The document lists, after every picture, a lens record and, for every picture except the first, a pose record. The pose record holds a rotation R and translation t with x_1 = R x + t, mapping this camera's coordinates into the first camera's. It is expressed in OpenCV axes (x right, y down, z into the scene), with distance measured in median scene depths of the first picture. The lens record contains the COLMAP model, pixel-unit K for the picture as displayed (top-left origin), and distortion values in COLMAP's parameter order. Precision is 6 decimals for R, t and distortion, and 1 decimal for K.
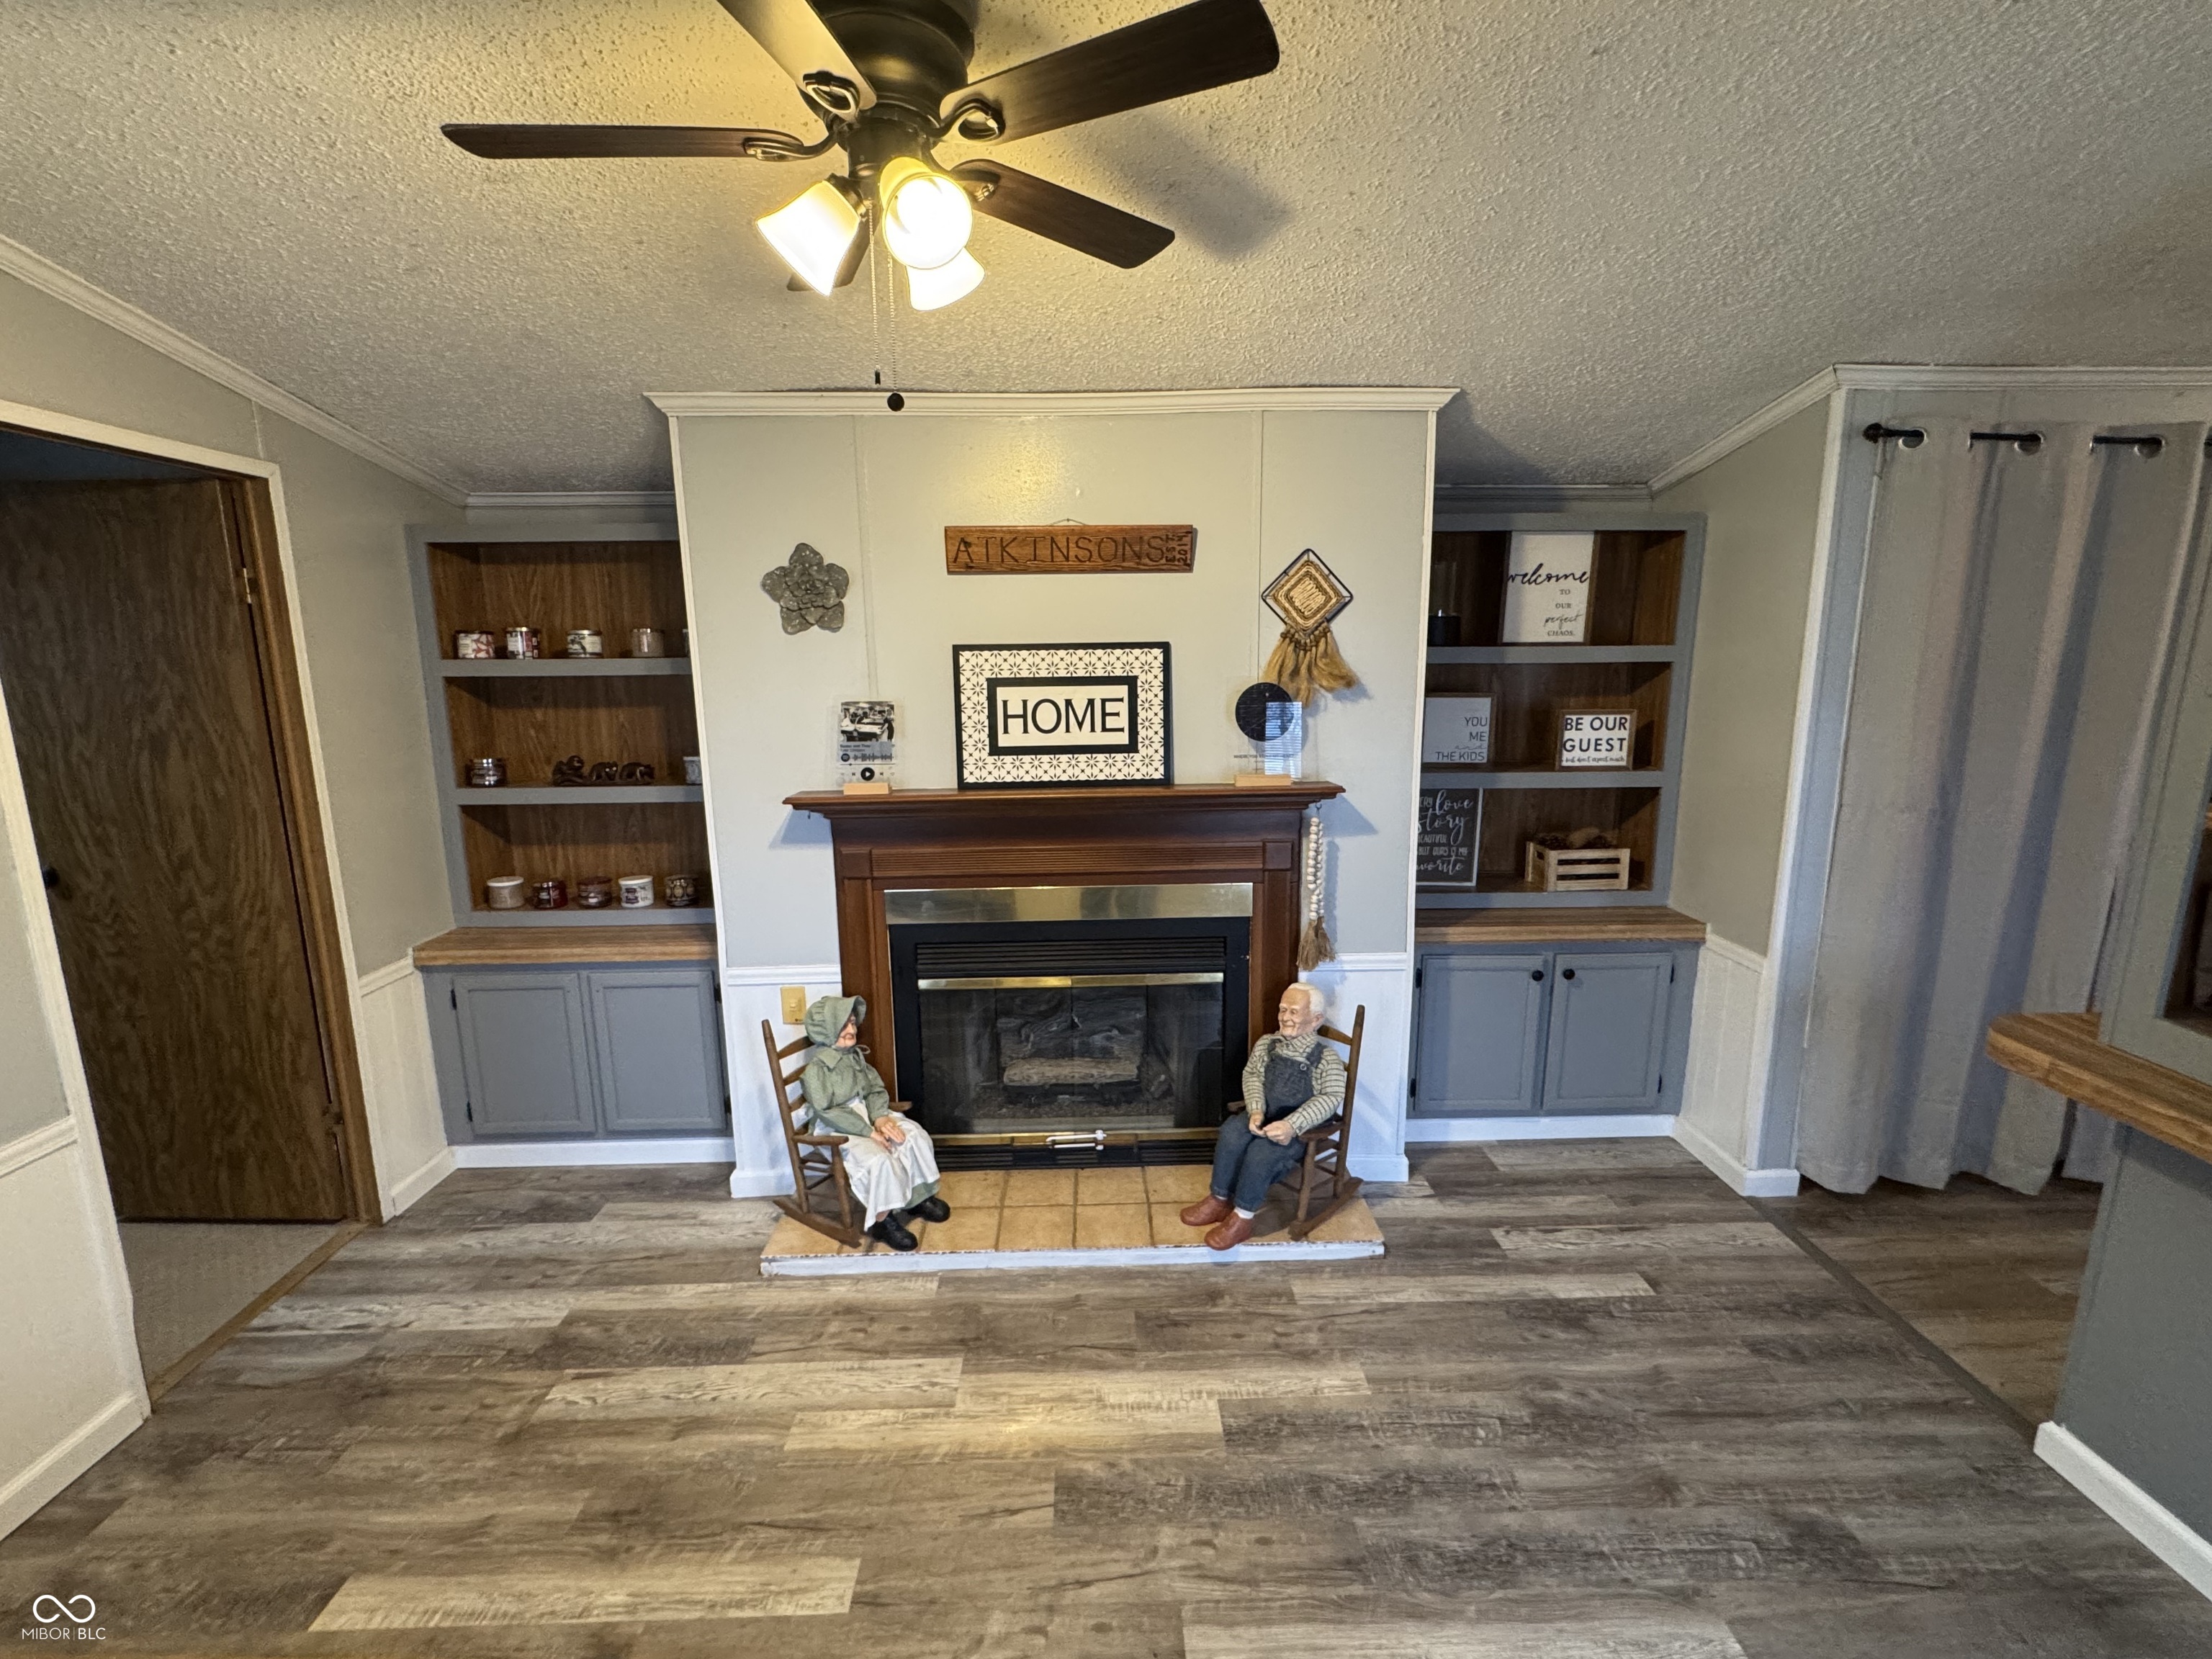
lens RADIAL K [[978.3, 0, 1112.2], [0, 978.3, 828.6], [0, 0, 1]] dist [-0.001826, -0.000226]
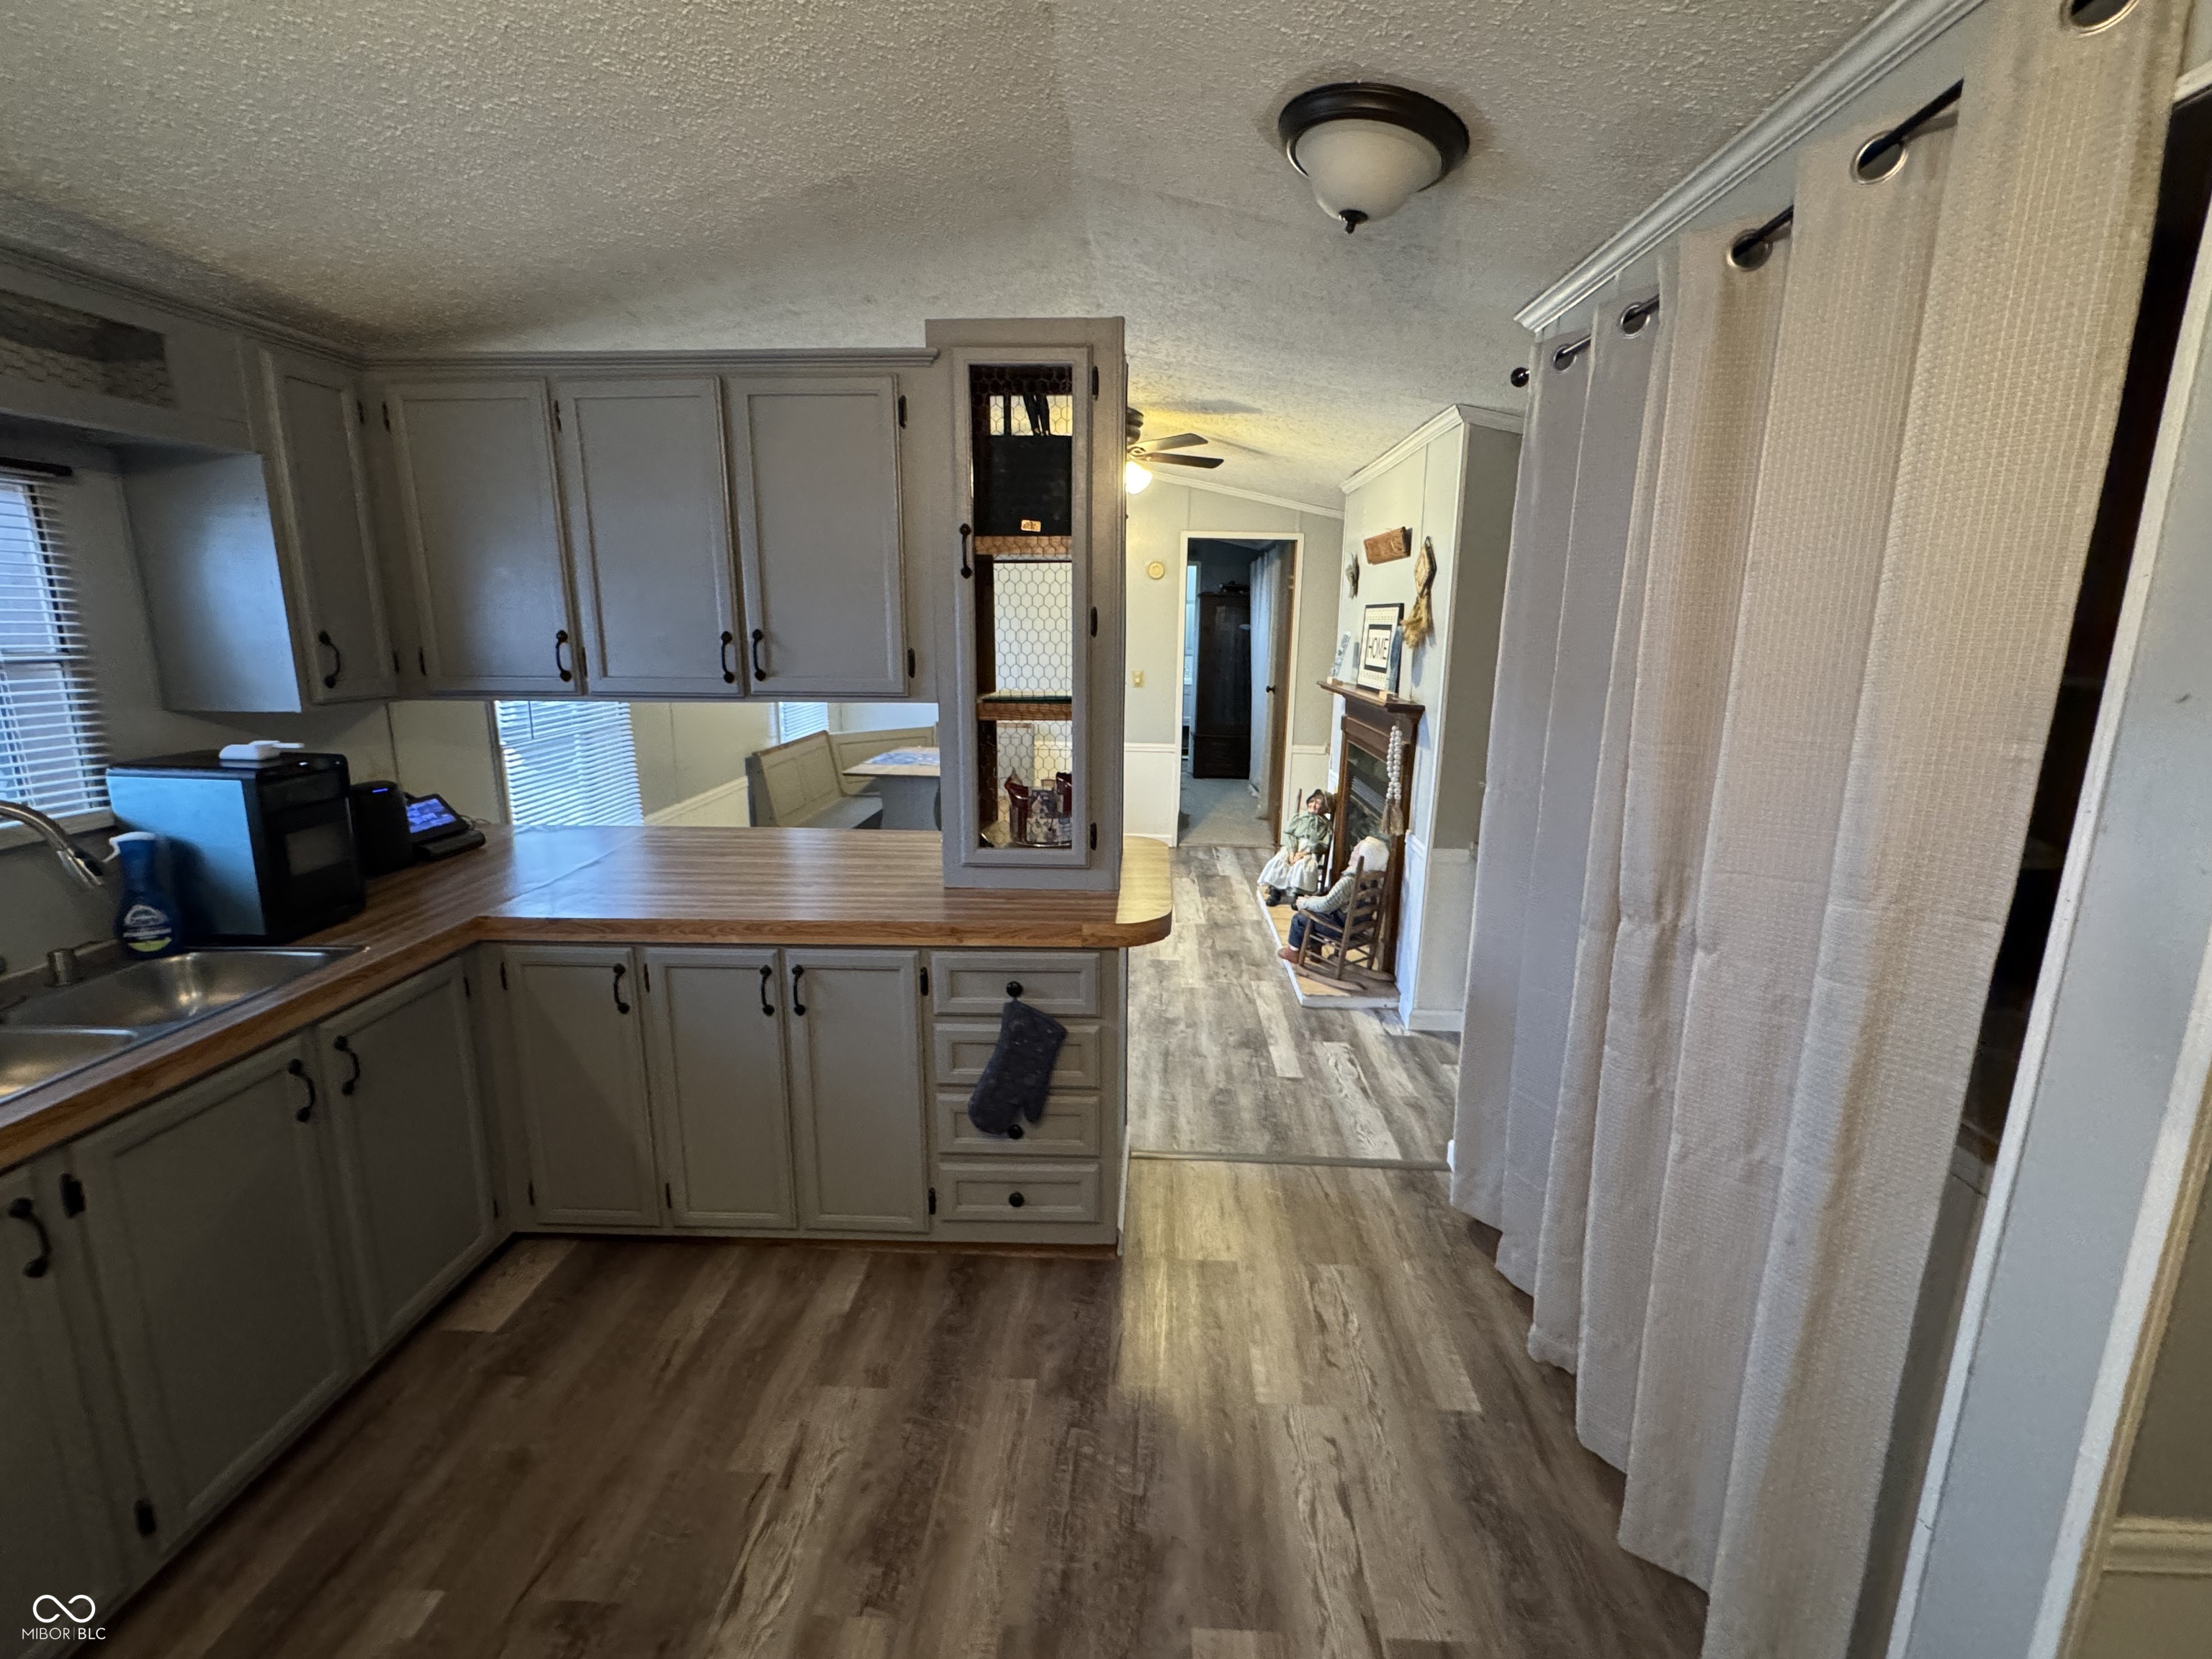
lens RADIAL K [[978.3, 0, 1107.6], [0, 978.3, 830.6], [0, 0, 1]] dist [-0.001826, -0.000226]
pose [[-0.066326, 0.222234, -0.972735, 1.690699], [-0.199520, 0.952239, 0.231156, -0.114455], [0.977646, 0.209412, -0.018818, 0.659829]]
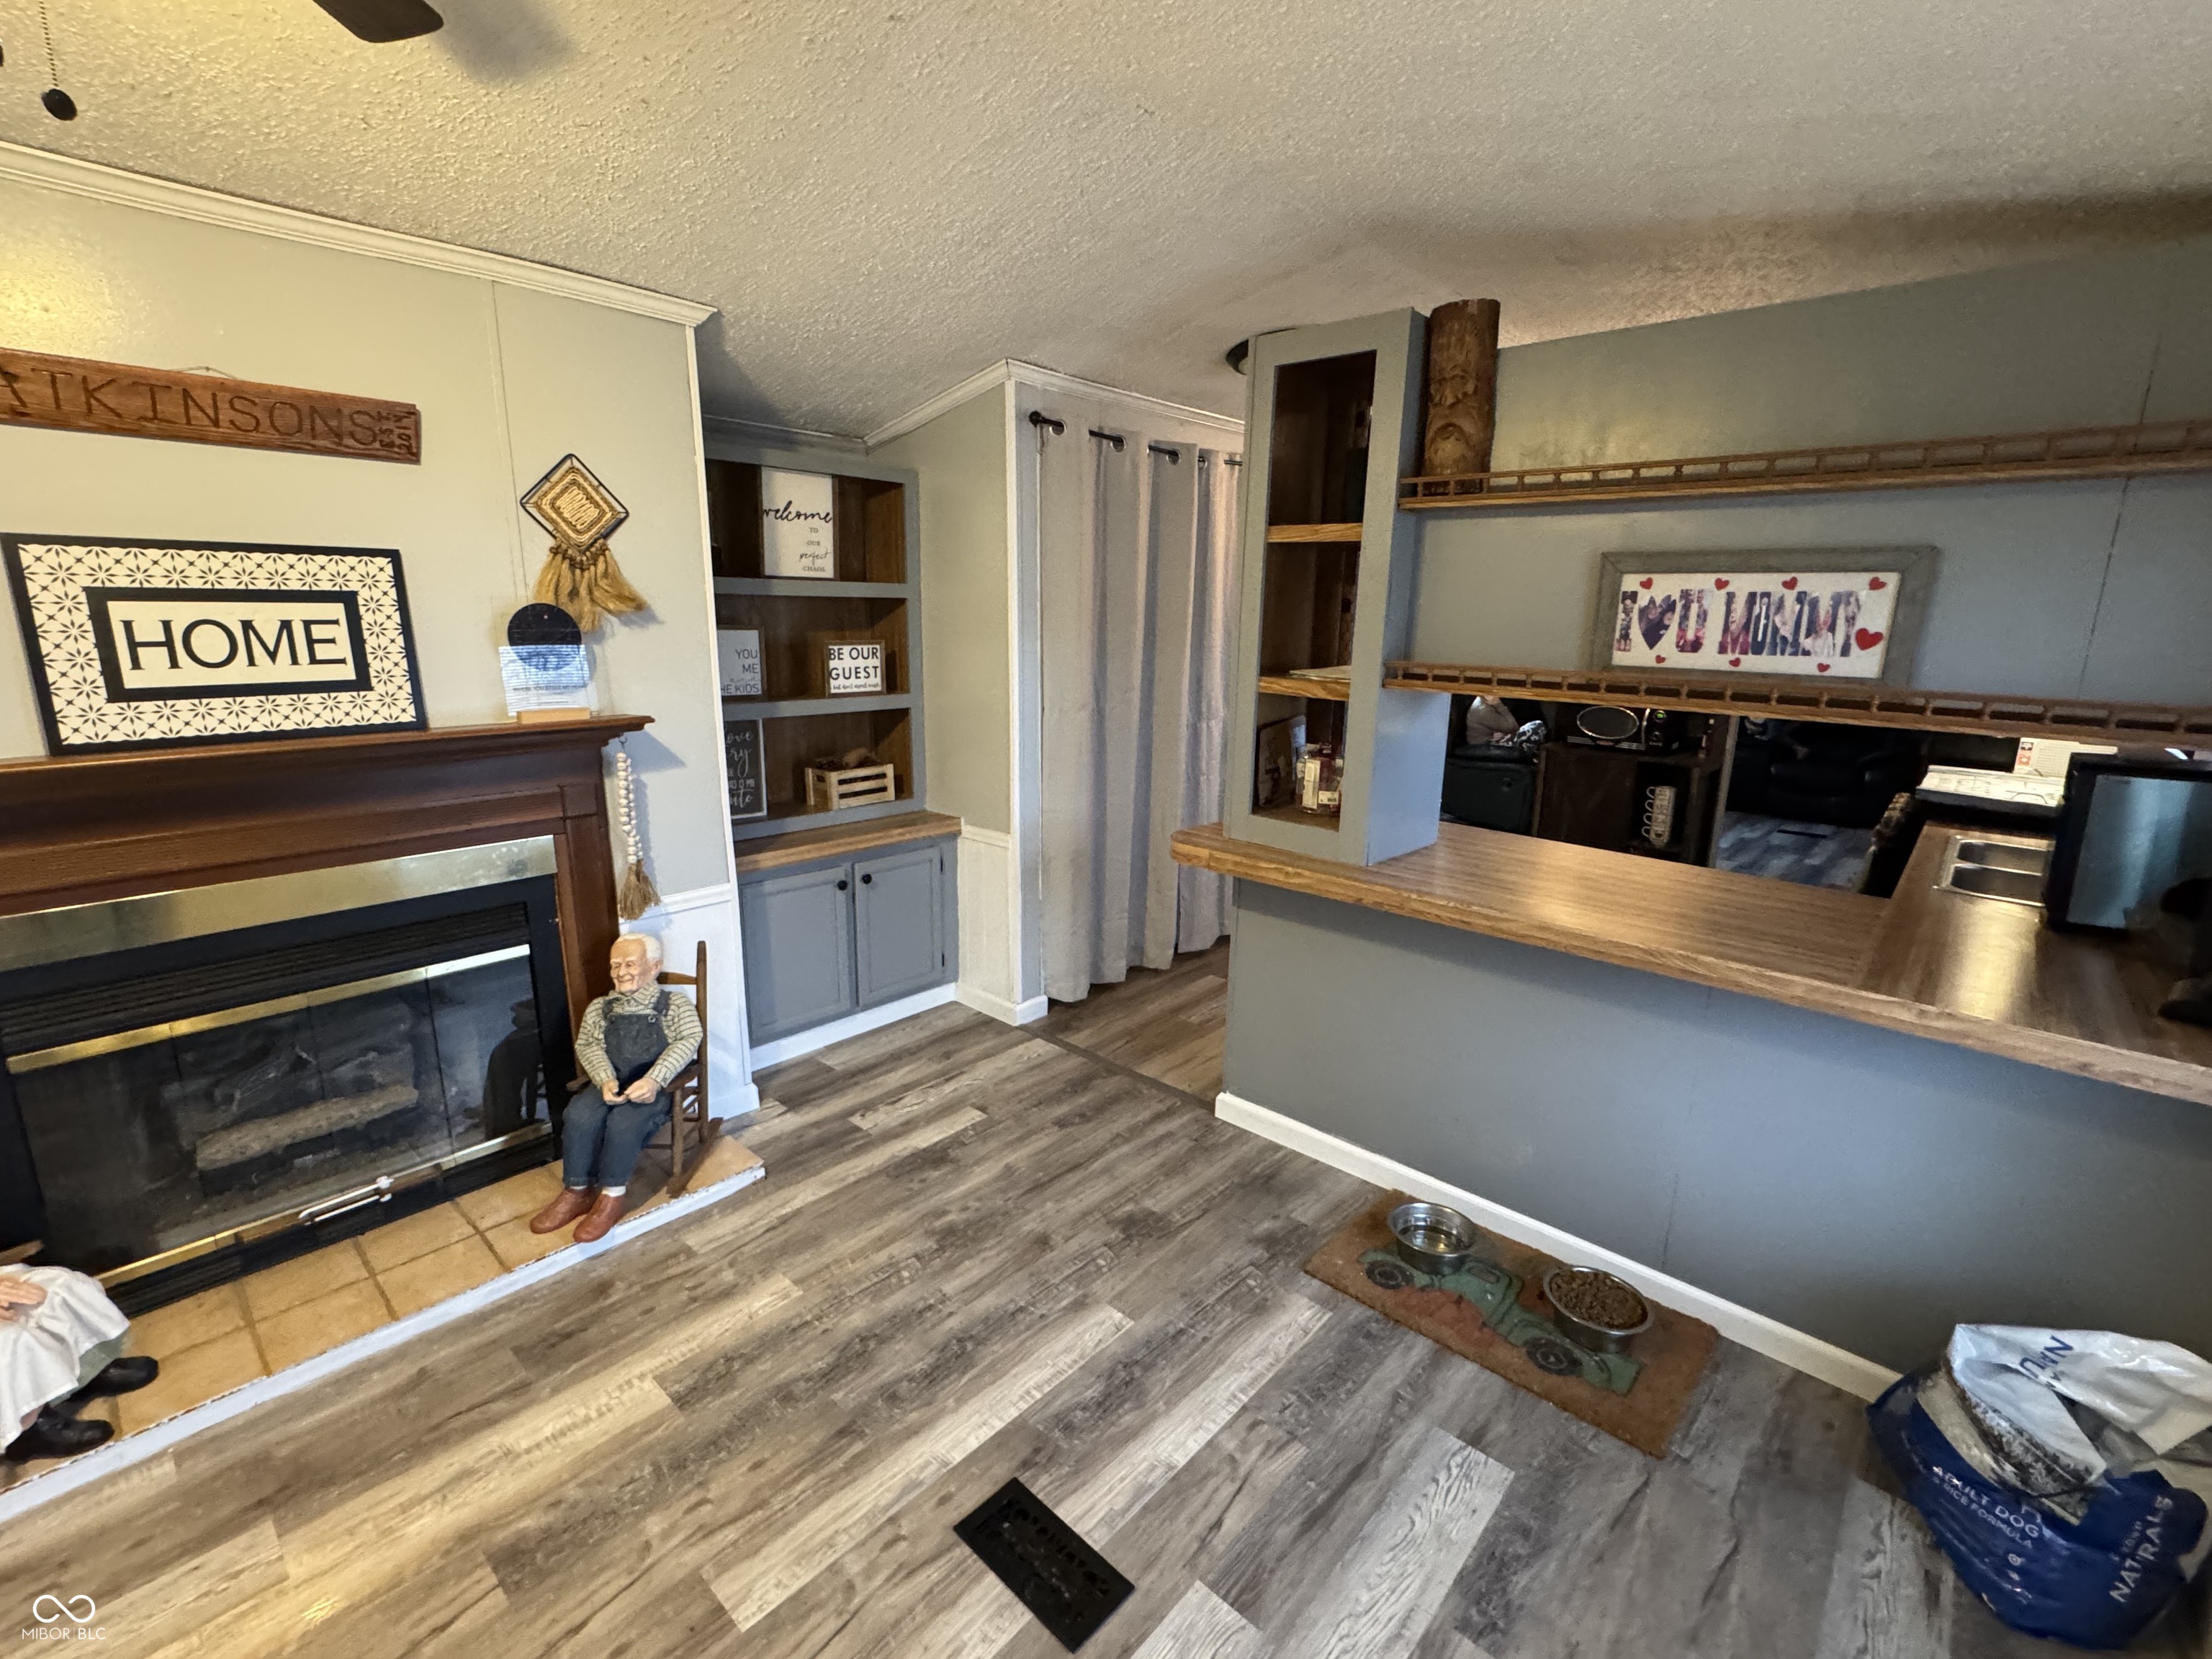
lens RADIAL K [[978.3, 0, 1108.8], [0, 978.3, 826.8], [0, 0, 1]] dist [-0.001826, -0.000226]
pose [[0.691350, -0.137736, 0.709270, -0.140406], [0.114218, 0.990152, 0.080949, 0.036327], [-0.713435, 0.025047, 0.700274, 0.028844]]
